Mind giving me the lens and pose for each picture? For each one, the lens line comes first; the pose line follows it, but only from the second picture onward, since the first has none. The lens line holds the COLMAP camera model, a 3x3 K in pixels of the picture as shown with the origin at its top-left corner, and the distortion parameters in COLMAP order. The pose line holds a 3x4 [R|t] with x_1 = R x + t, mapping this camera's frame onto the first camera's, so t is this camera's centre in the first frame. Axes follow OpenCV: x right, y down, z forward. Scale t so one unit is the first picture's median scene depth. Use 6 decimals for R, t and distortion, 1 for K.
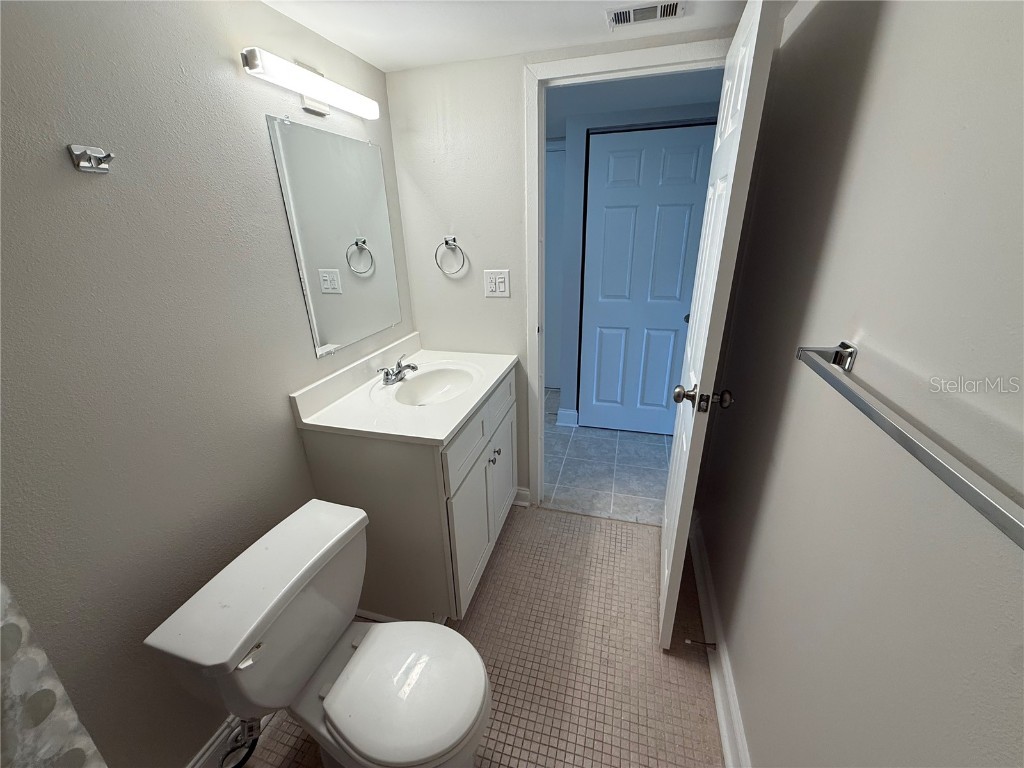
lens RADIAL K [[408.9, 0, 510.7], [0, 408.9, 381.9], [0, 0, 1]] dist [0.000445, -0.000344]
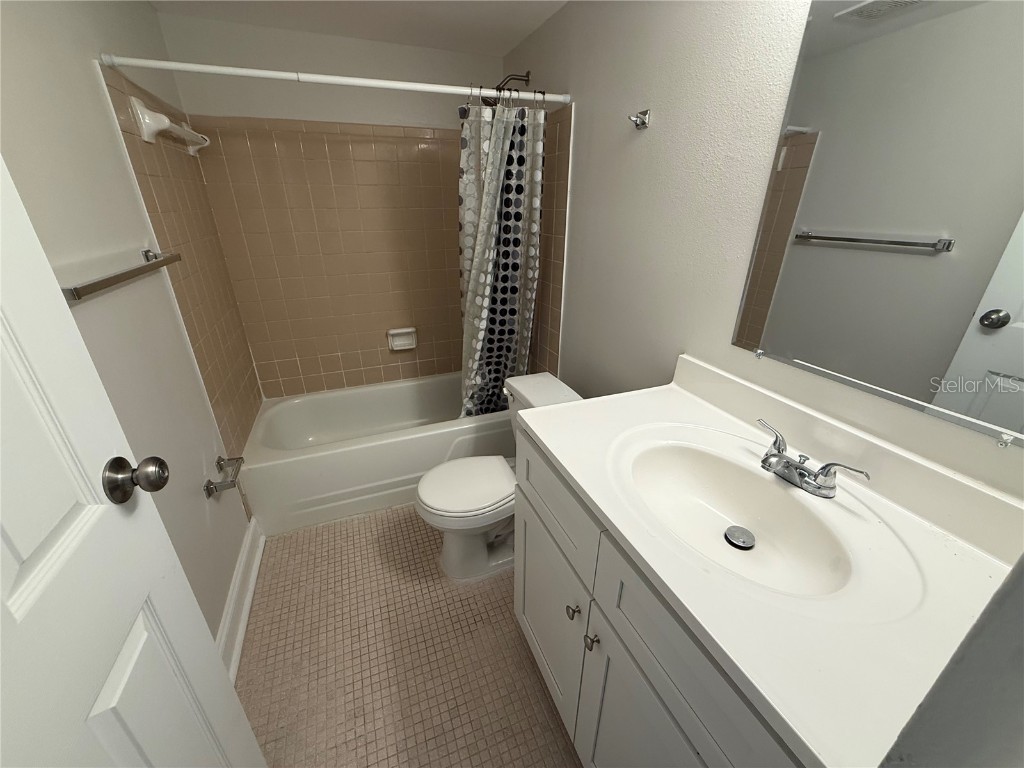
lens RADIAL K [[408.9, 0, 509.7], [0, 408.9, 385.0], [0, 0, 1]] dist [0.000445, -0.000344]
pose [[-0.794351, 0.260339, -0.548845, 0.257941], [-0.212633, 0.727185, 0.652679, -0.379087], [0.569029, 0.635158, -0.522283, 1.138881]]
